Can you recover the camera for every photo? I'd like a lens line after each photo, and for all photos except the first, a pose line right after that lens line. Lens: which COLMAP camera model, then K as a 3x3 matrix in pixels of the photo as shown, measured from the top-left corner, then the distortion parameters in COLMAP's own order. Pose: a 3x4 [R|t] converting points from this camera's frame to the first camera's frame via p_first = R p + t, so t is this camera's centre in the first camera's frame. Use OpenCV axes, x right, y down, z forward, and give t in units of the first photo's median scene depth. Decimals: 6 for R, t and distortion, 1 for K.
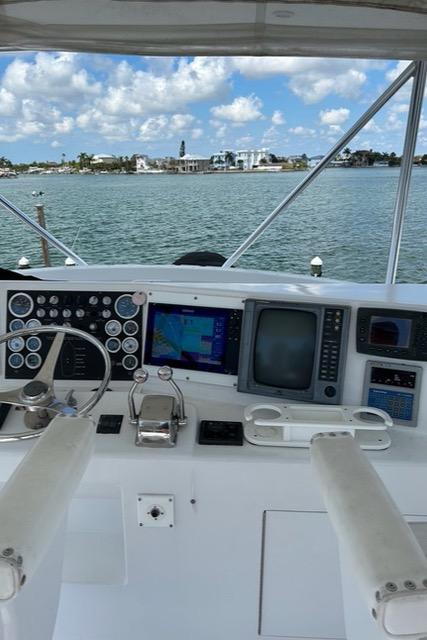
lens RADIAL K [[500.3, 0, 213.5], [0, 500.3, 320.0], [0, 0, 1]] dist [0.144242, -0.299639]
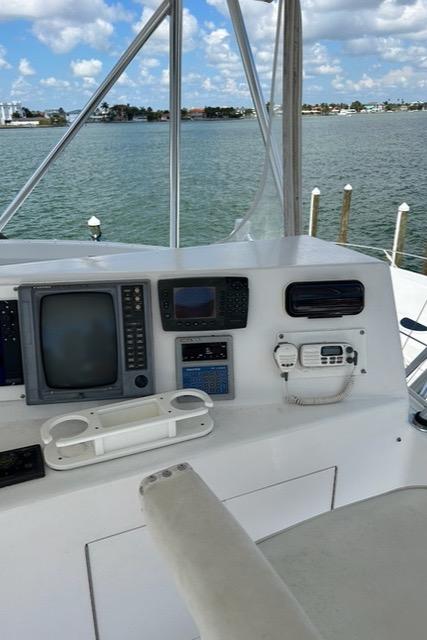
lens RADIAL K [[500.3, 0, 213.5], [0, 500.3, 320.0], [0, 0, 1]] dist [0.144242, -0.299639]
pose [[0.905397, -0.164333, 0.391472, 0.022854], [0.133246, 0.985451, 0.105504, -0.035270], [-0.403114, -0.043361, 0.914122, 0.164797]]
